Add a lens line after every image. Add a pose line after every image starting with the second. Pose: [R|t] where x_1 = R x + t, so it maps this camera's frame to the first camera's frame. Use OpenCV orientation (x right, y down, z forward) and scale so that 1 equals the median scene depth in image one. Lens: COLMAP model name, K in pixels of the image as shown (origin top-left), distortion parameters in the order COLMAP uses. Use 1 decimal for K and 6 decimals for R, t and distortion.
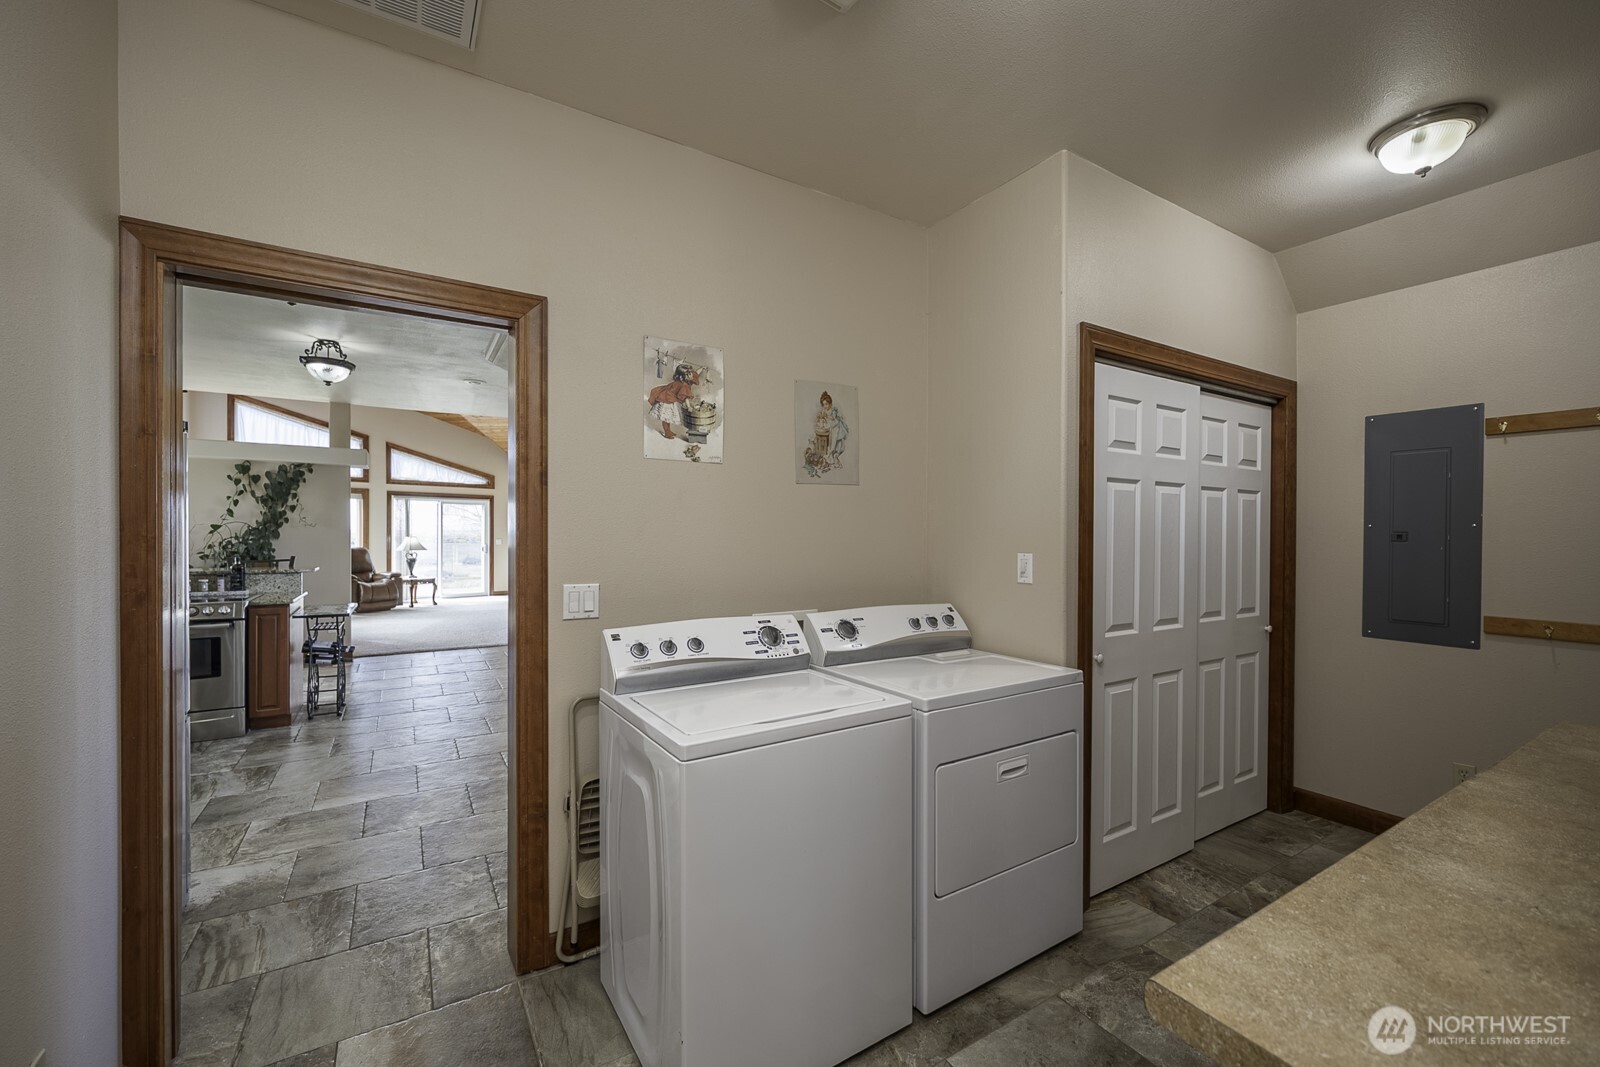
lens RADIAL K [[643.9, 0, 800.7], [0, 643.9, 539.6], [0, 0, 1]] dist [-0.000981, -0.000217]
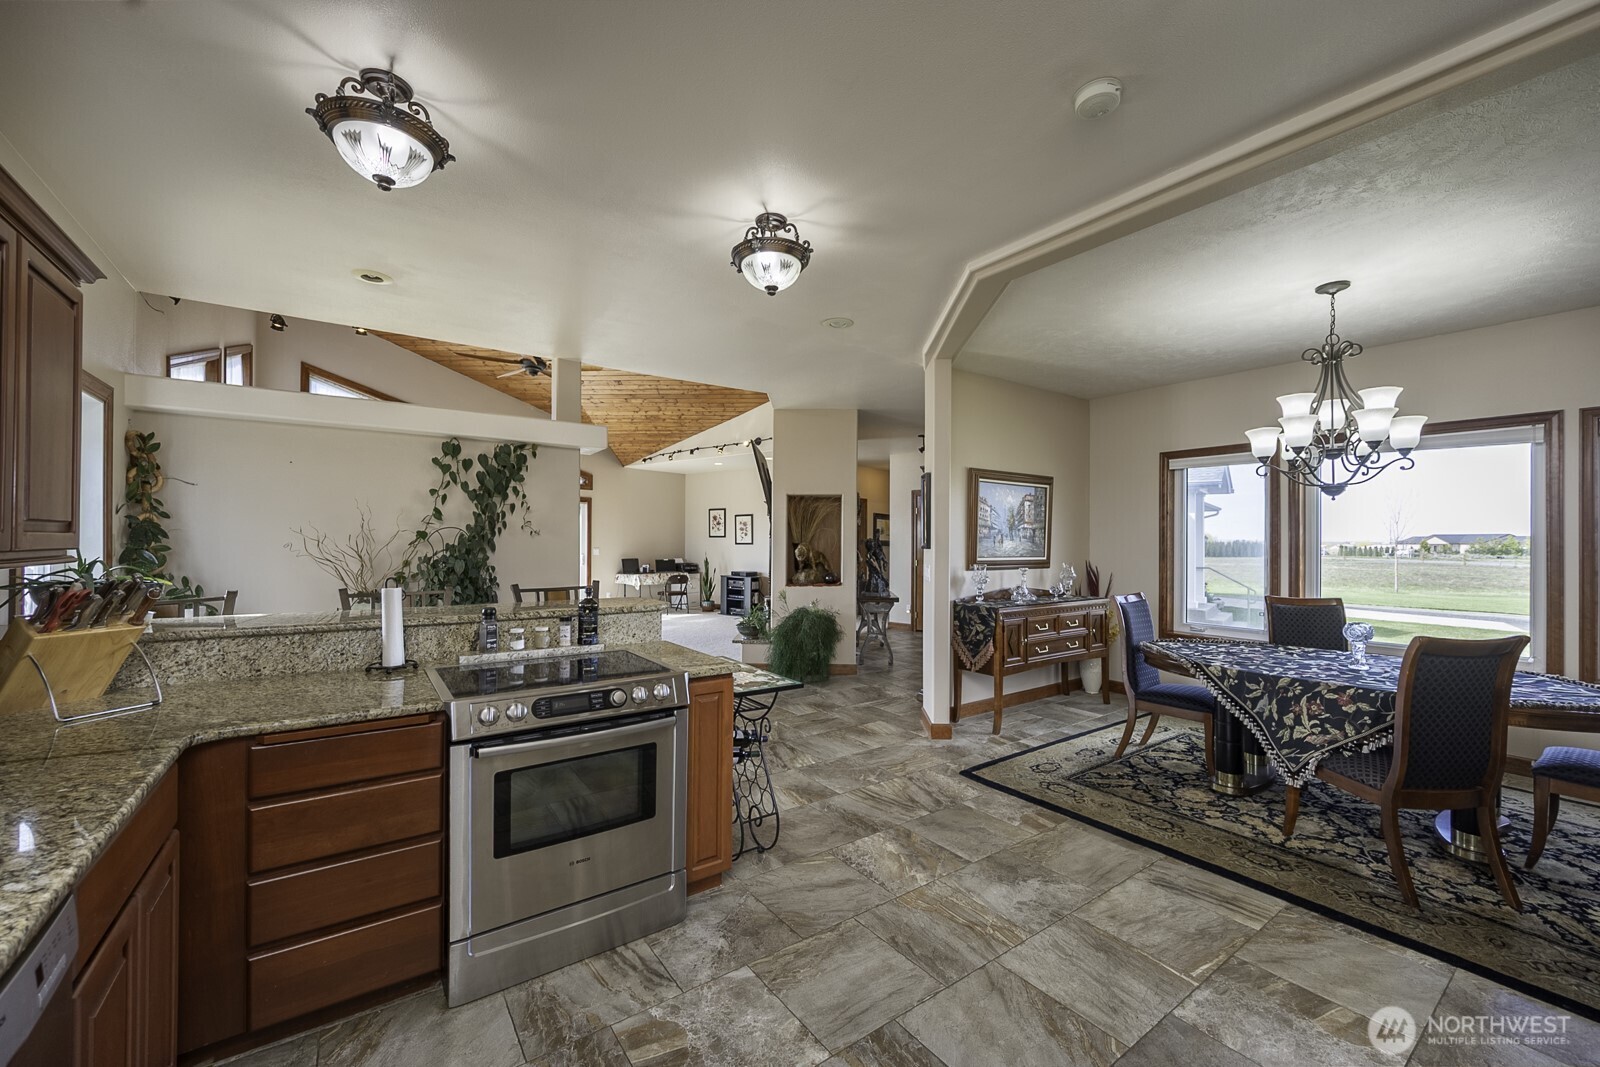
lens RADIAL K [[628.3, 0, 802.7], [0, 628.3, 537.5], [0, 0, 1]] dist [-0.000389, -0.000343]
pose [[0.997701, 0.000347, 0.067767, -0.352964], [0.000583, 0.999906, -0.013696, -0.004872], [-0.067766, 0.013704, 0.997607, 0.203229]]
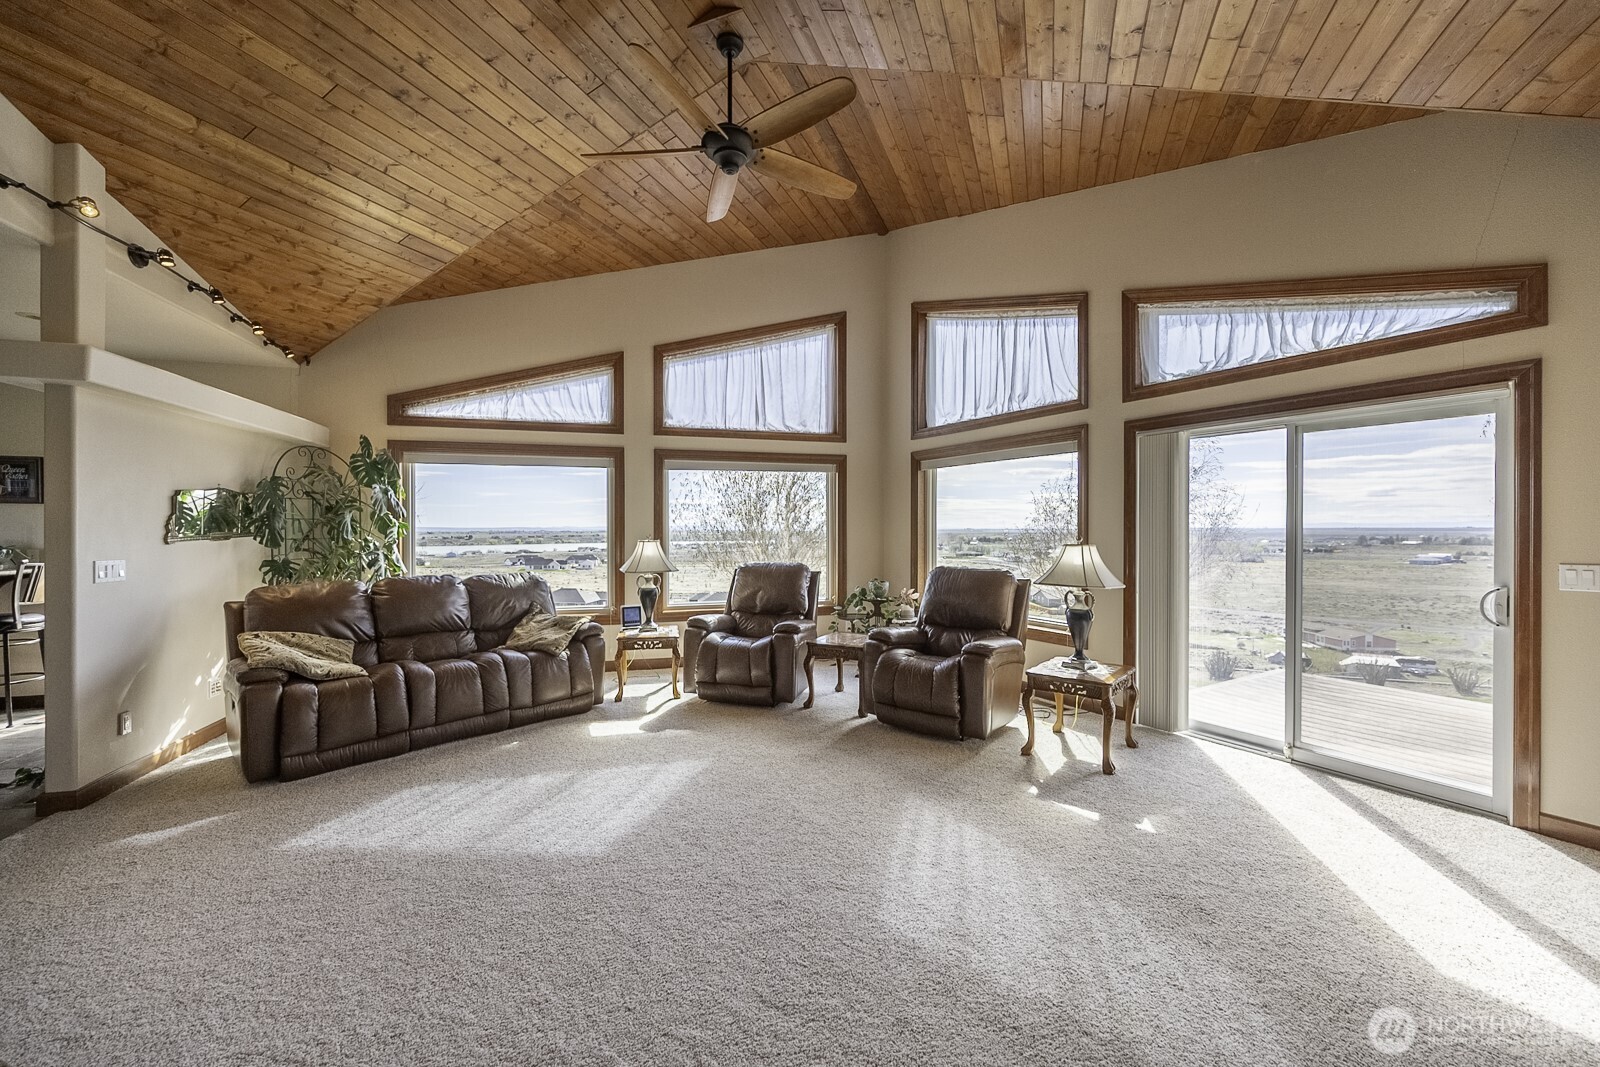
lens RADIAL K [[638.0, 0, 803.0], [0, 638.0, 530.9], [0, 0, 1]] dist [-0.001203, -0.000353]
pose [[-0.272058, -0.001881, -0.962279, -0.295561], [-0.009808, 0.999952, 0.000819, -0.013131], [0.962231, 0.009661, -0.272063, 1.150484]]
